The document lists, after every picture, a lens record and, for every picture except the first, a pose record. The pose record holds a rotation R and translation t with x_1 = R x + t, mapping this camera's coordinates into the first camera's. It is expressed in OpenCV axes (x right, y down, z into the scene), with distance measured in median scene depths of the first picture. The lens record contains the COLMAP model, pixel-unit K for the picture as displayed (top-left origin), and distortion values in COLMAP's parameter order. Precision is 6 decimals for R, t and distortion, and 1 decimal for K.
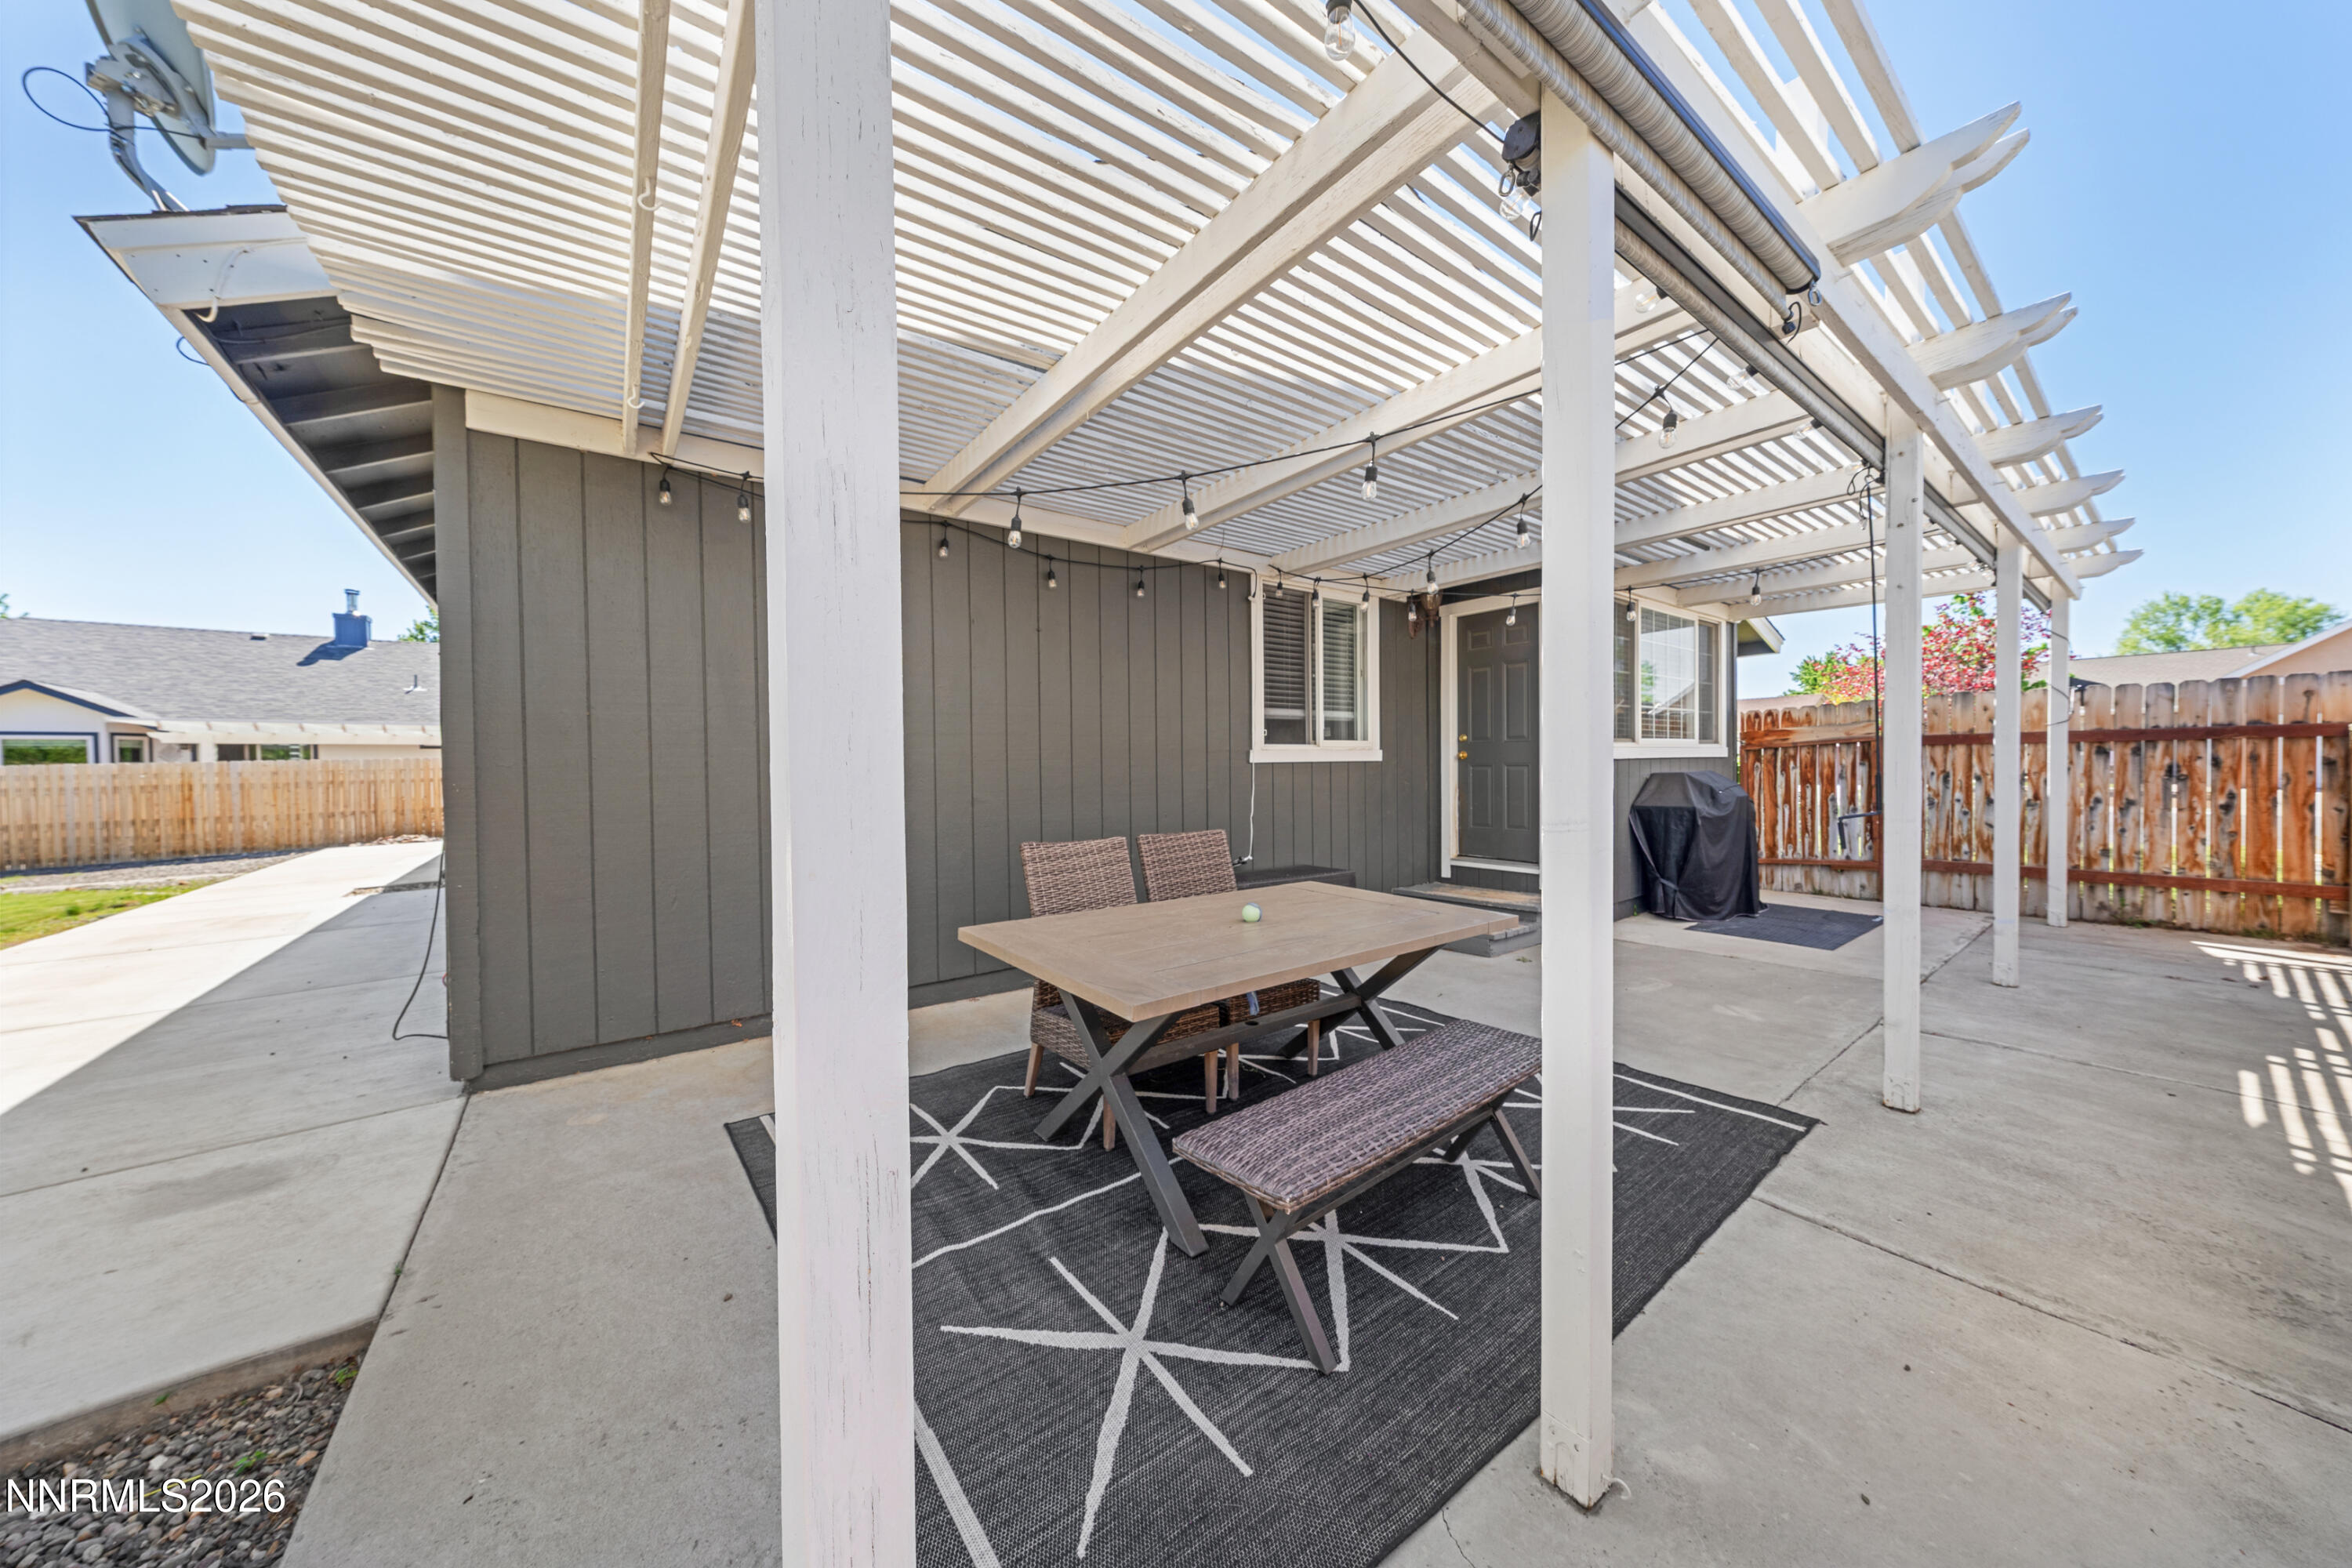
lens RADIAL K [[775.3, 0, 1173.7], [0, 775.3, 780.4], [0, 0, 1]] dist [0.002070, 0.000242]
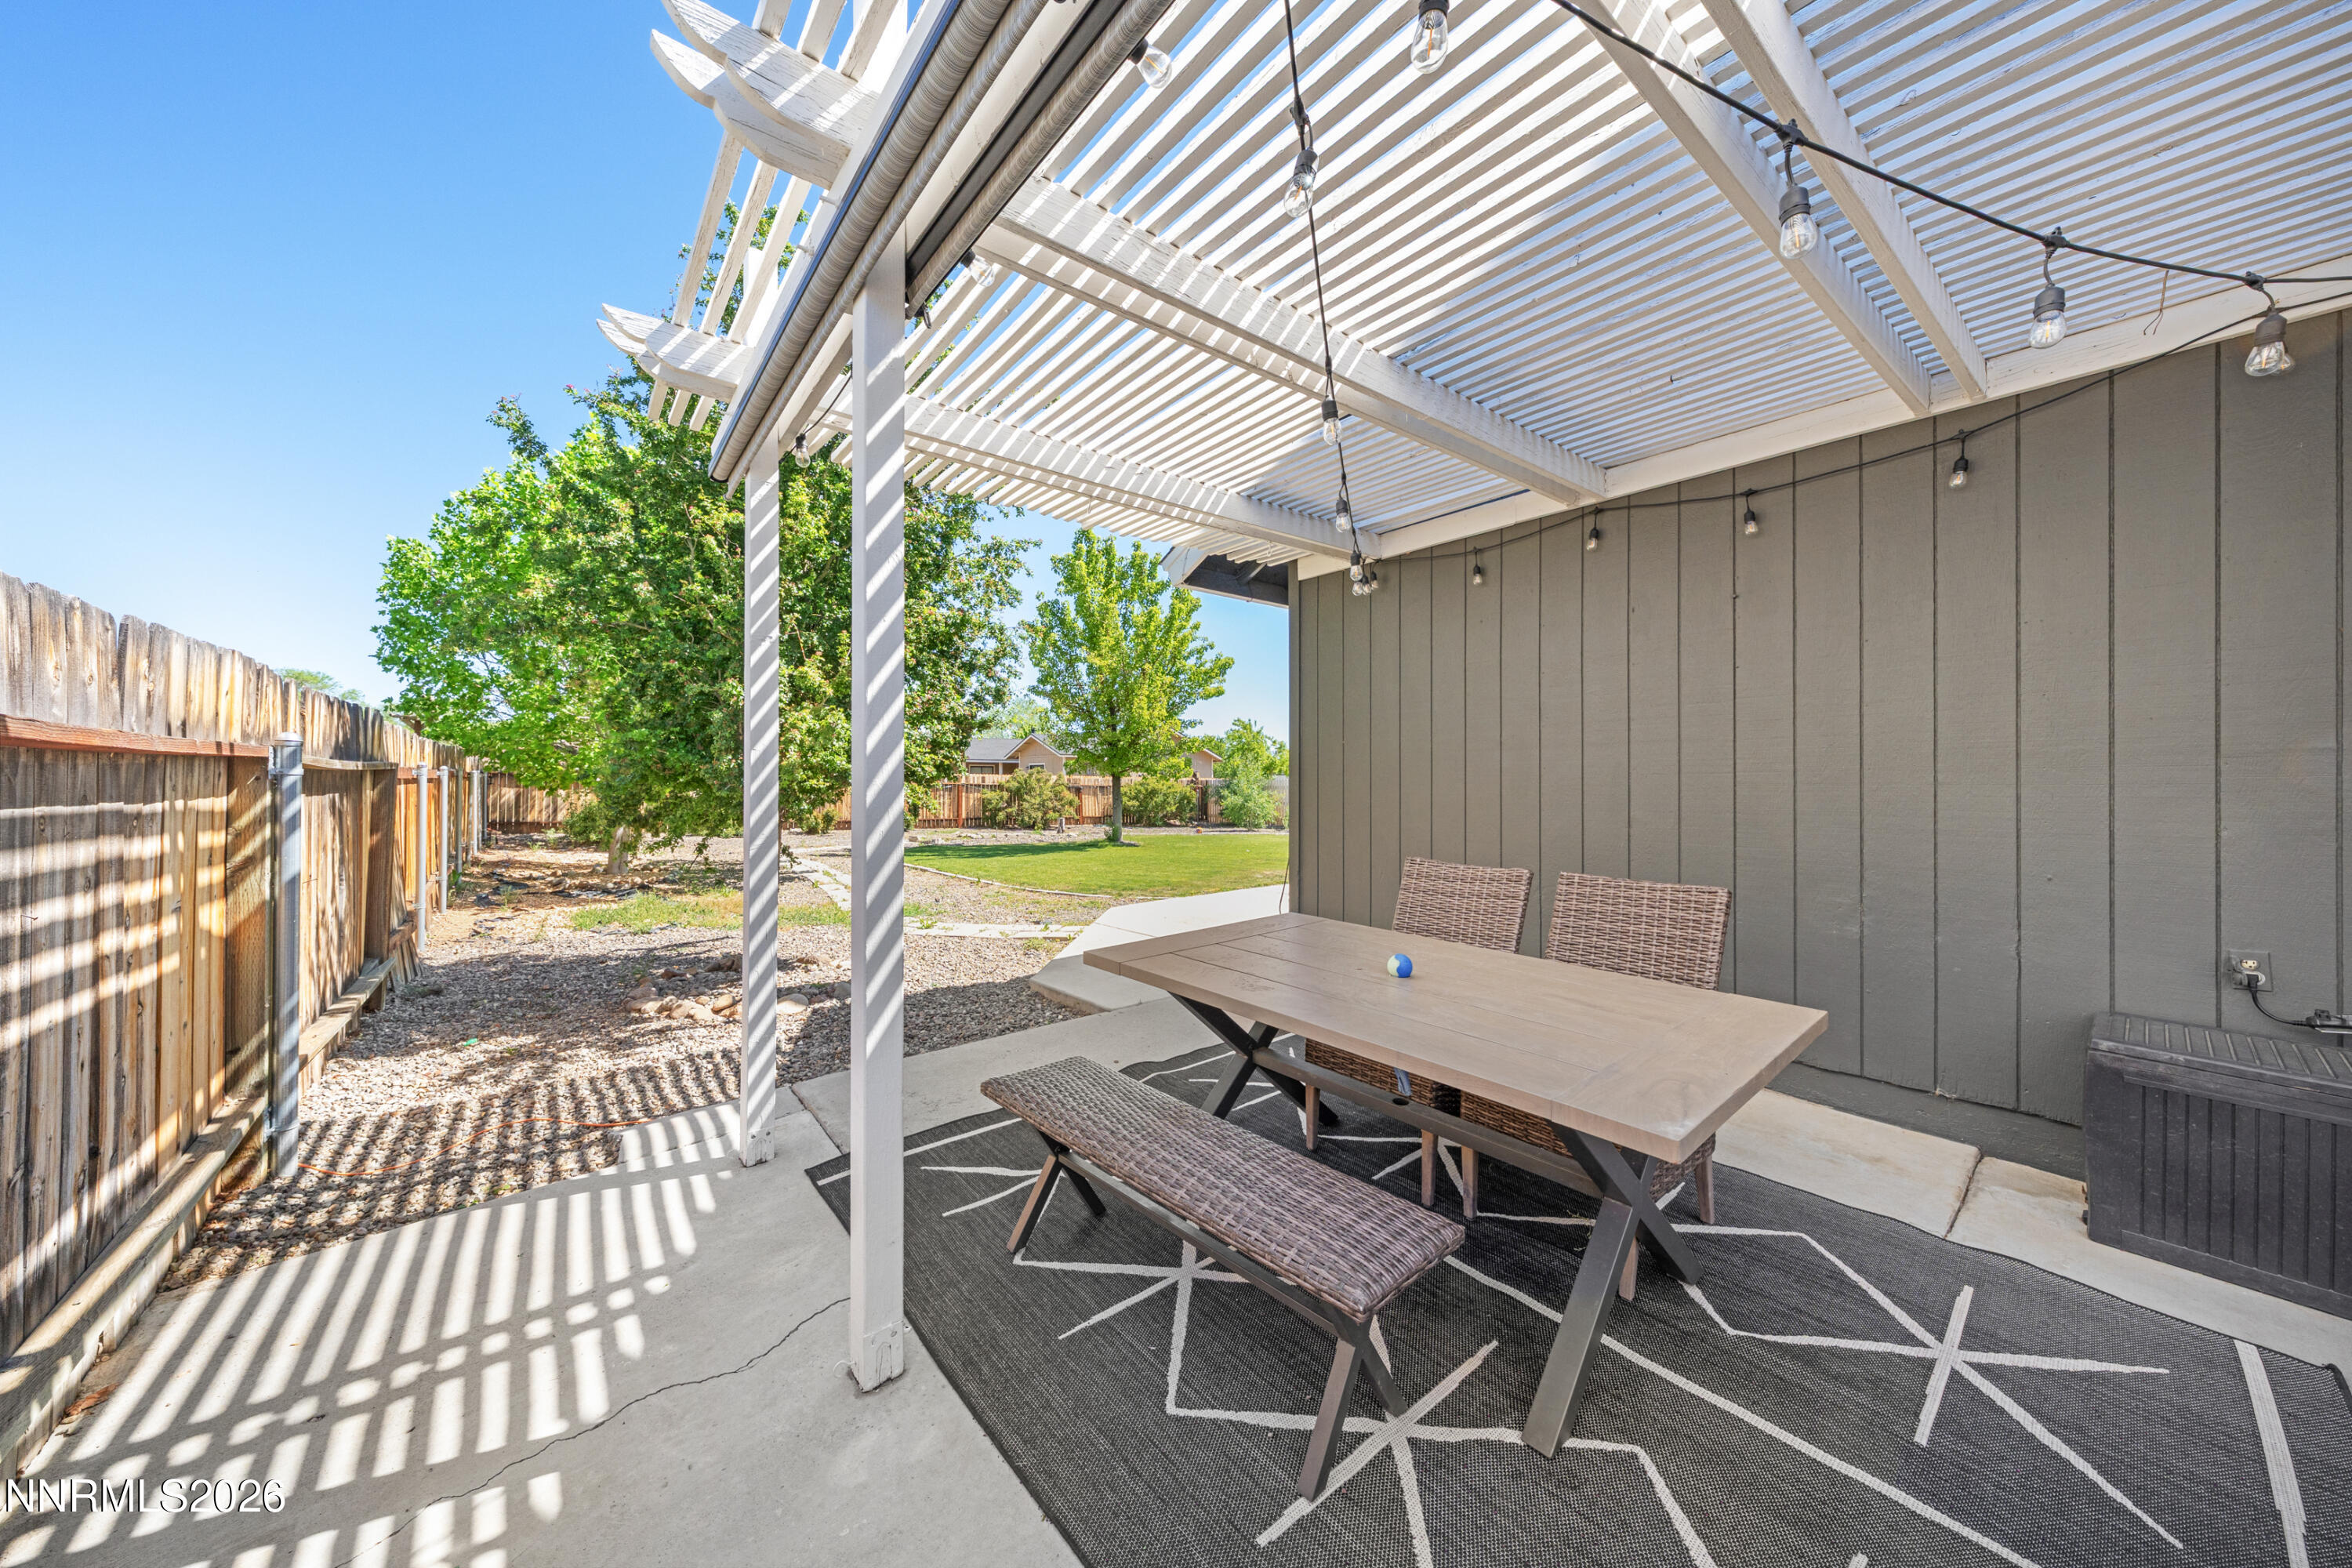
lens RADIAL K [[794.6, 0, 1172.0], [0, 794.6, 776.8], [0, 0, 1]] dist [0.000162, 0.000274]
pose [[0.032762, 0.009242, -0.999420, 0.154492], [-0.019840, 0.999766, 0.008595, -0.005139], [0.999266, 0.019547, 0.032938, 0.121751]]
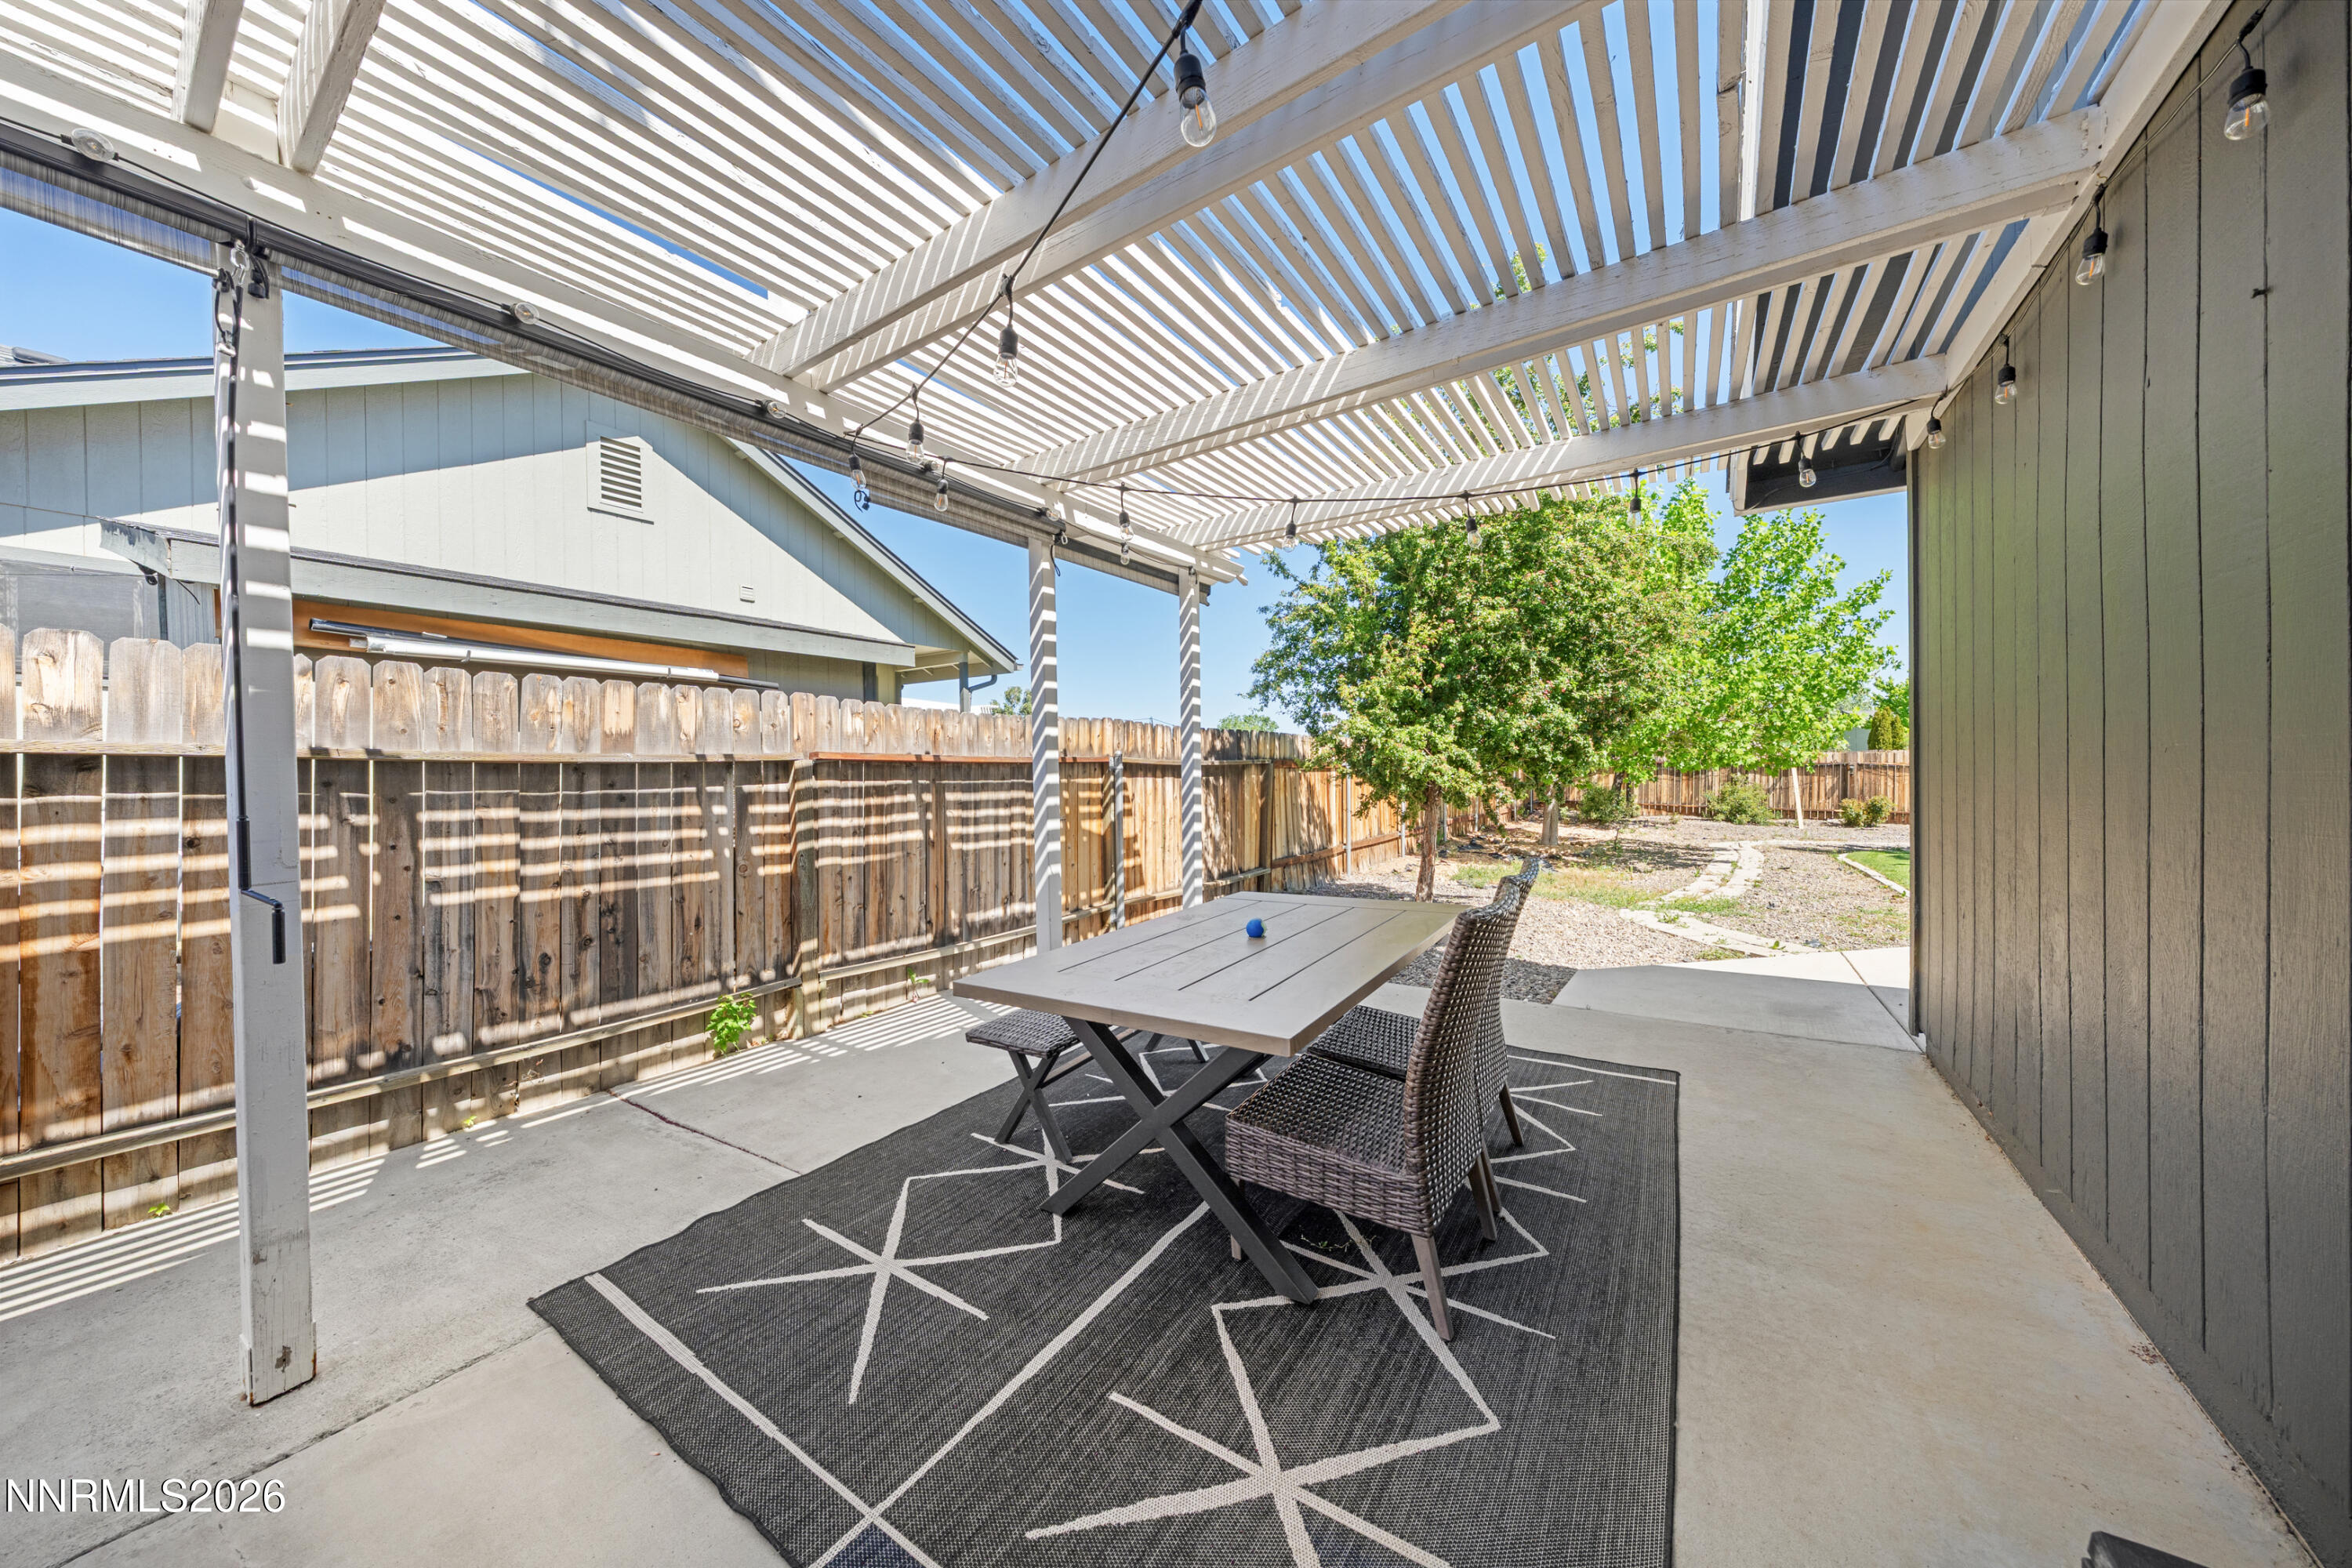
lens RADIAL K [[794.6, 0, 1172.0], [0, 794.6, 776.8], [0, 0, 1]] dist [0.000162, 0.000274]
pose [[-0.943027, 0.026837, -0.331632, 0.085300], [0.018060, 0.999401, 0.029520, -0.007349], [0.332226, 0.021849, -0.942947, 0.316127]]
